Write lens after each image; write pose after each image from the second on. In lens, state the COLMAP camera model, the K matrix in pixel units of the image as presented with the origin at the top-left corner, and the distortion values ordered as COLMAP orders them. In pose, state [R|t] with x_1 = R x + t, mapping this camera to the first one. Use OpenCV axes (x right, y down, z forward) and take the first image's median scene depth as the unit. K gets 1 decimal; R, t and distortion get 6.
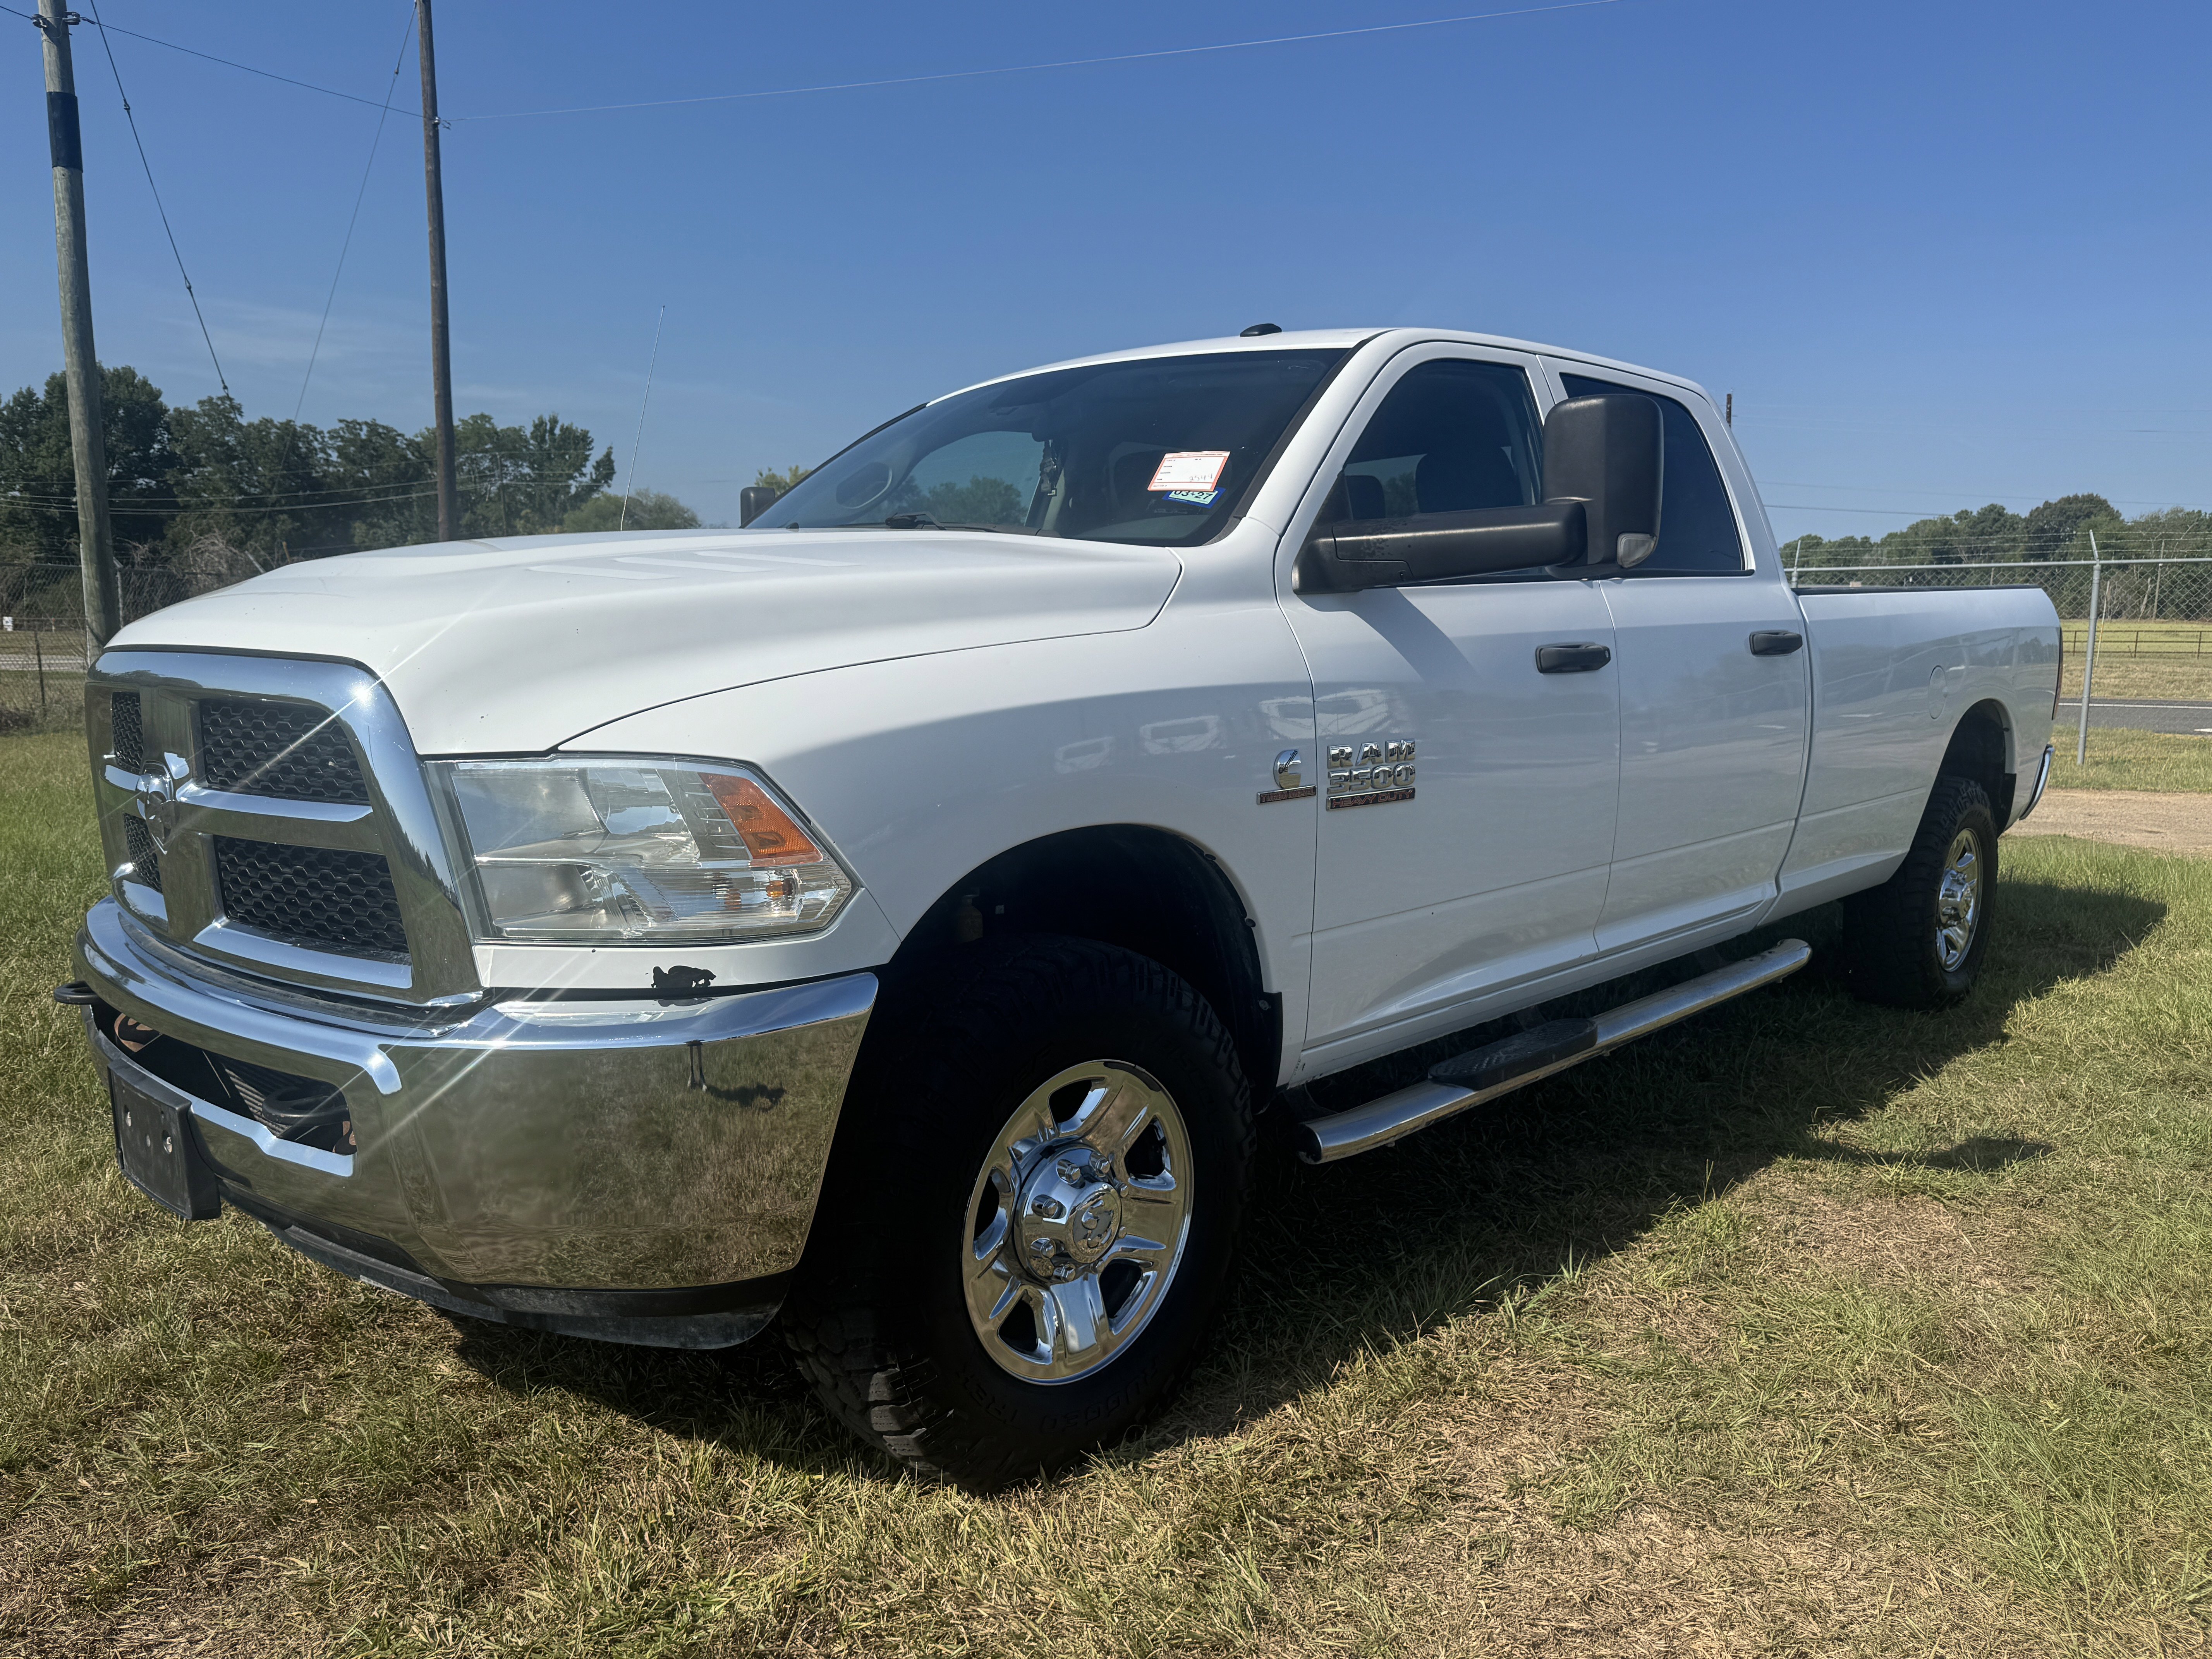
lens RADIAL K [[1734.8, 0, 1106.0], [0, 1734.8, 829.5], [0, 0, 1]] dist [-0.005285, -0.012732]
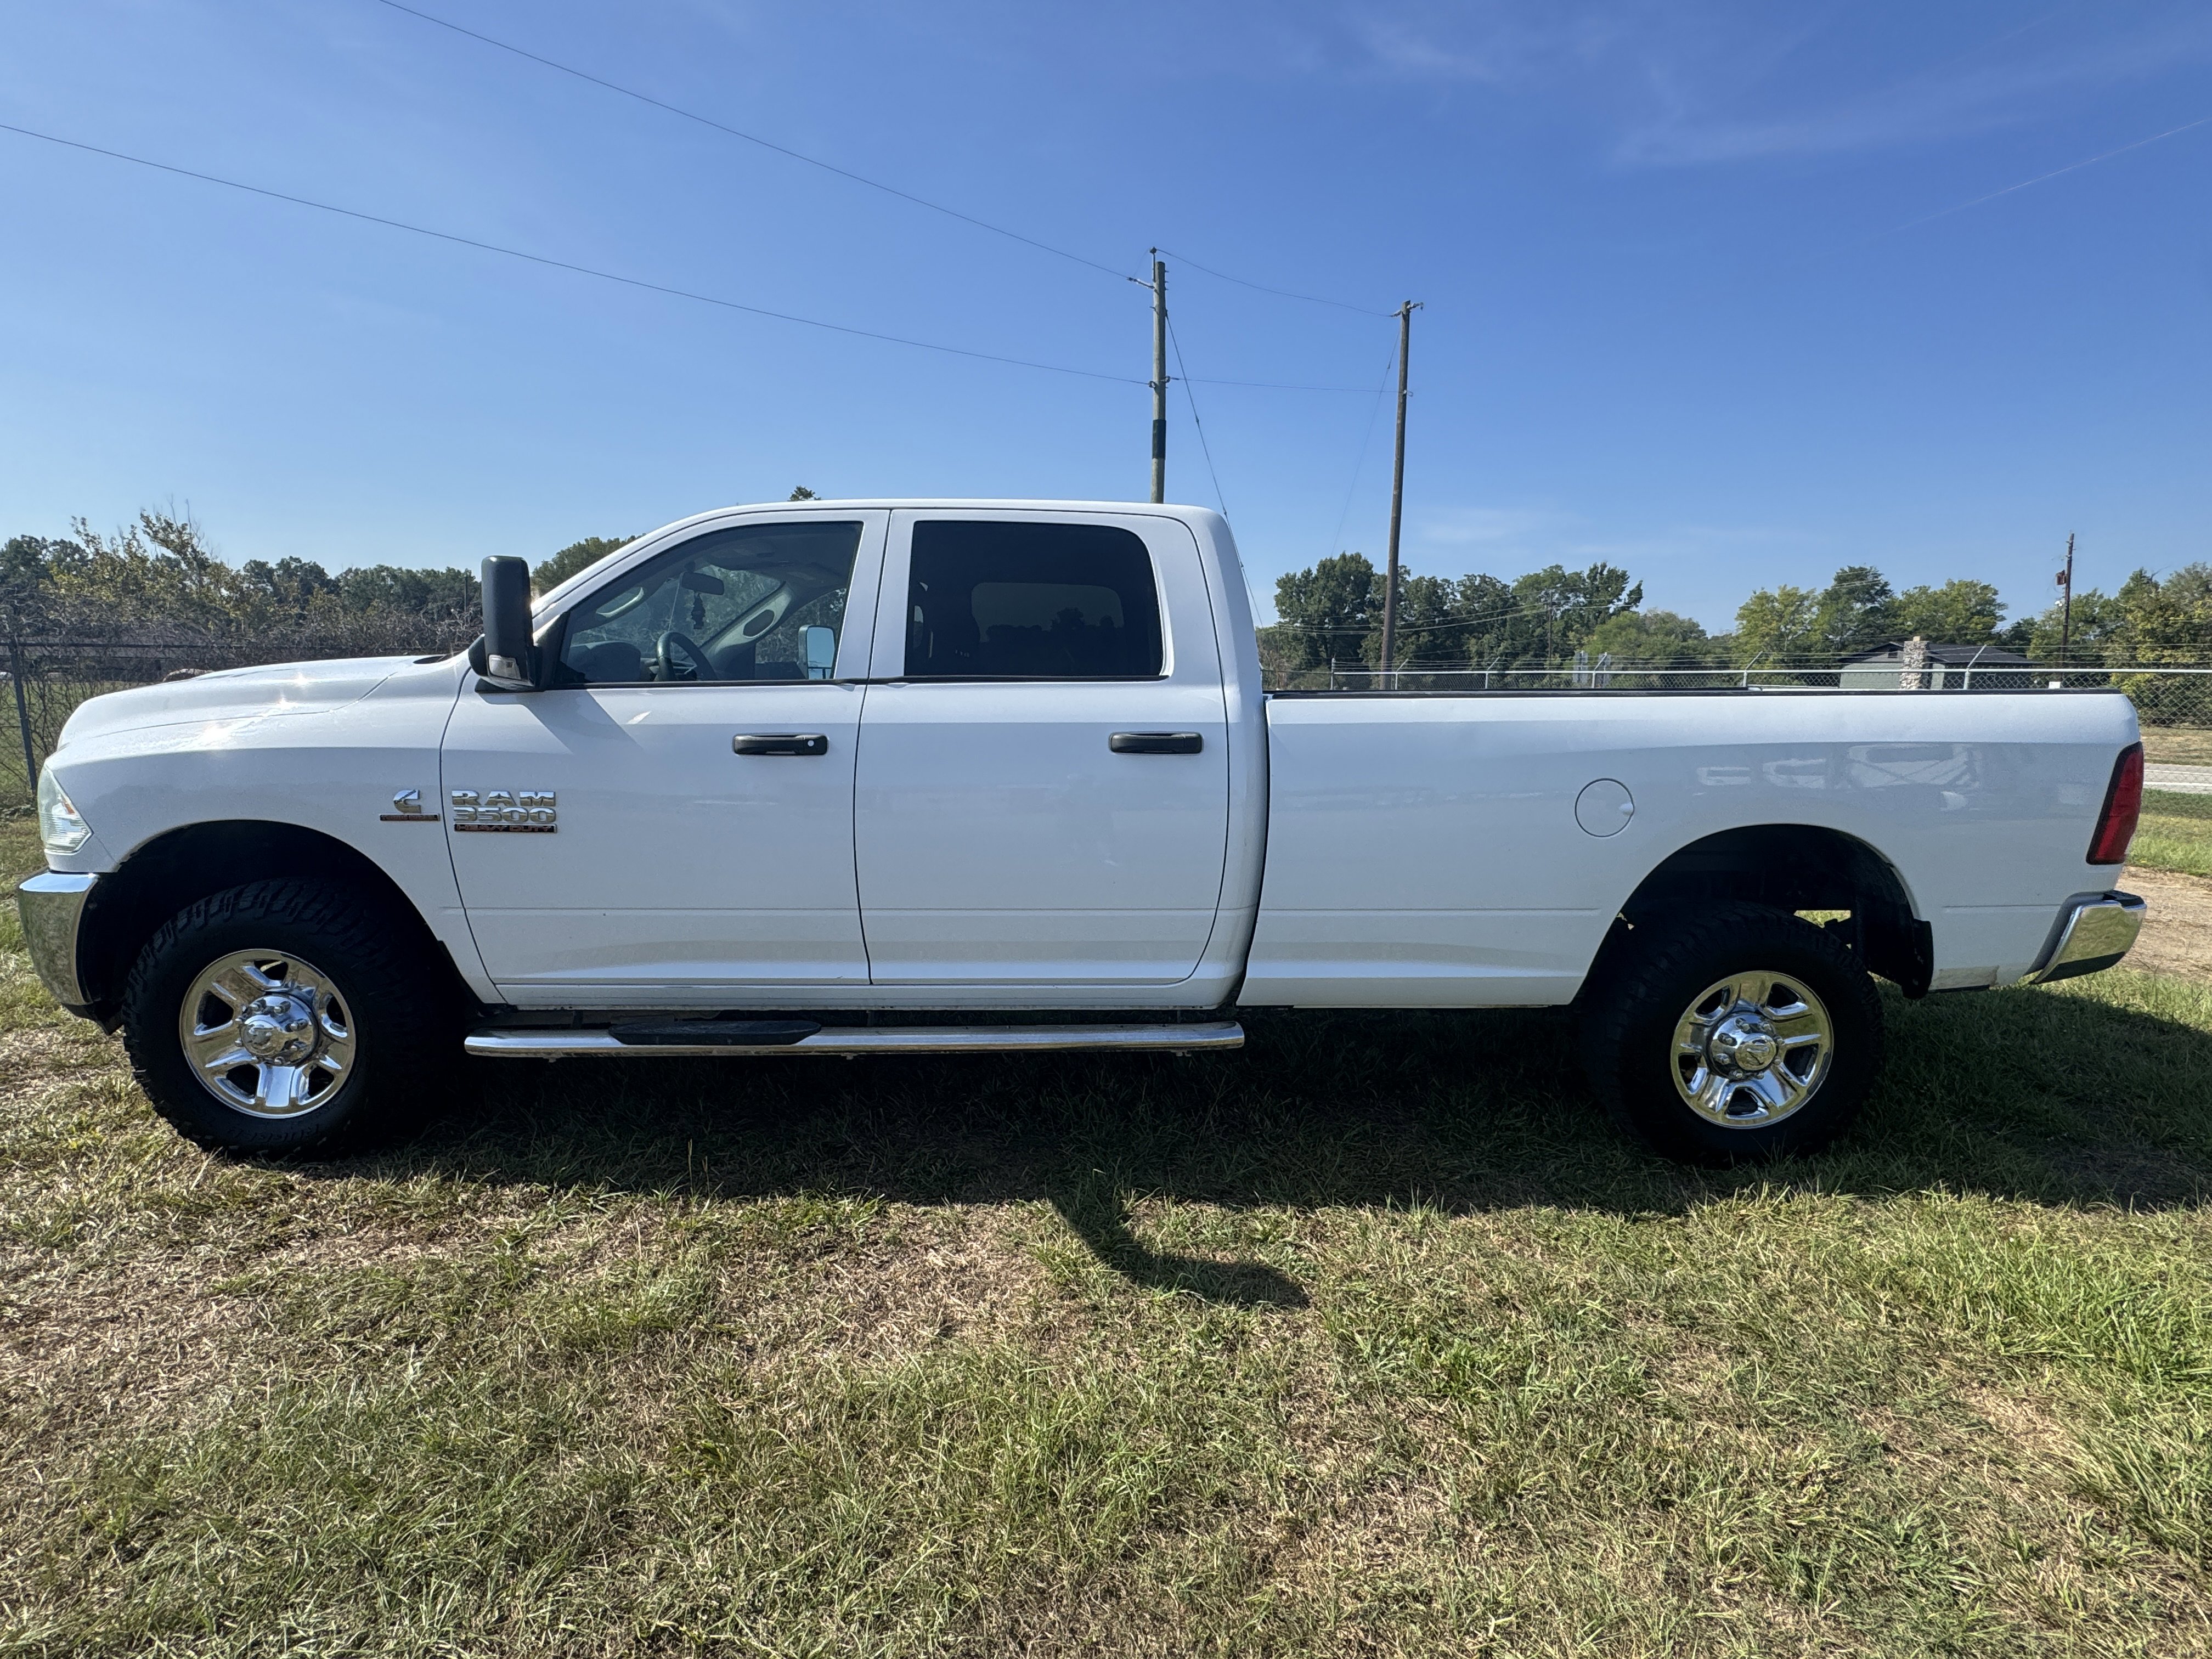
lens RADIAL K [[1046.4, 0, 1106.0], [0, 1046.4, 829.5], [0, 0, 1]] dist [0.002836, 0.000201]
pose [[0.685665, 0.109578, -0.719623, 0.828683], [-0.102735, 0.993276, 0.053361, -0.084611], [0.720631, 0.037342, 0.692312, 0.520678]]
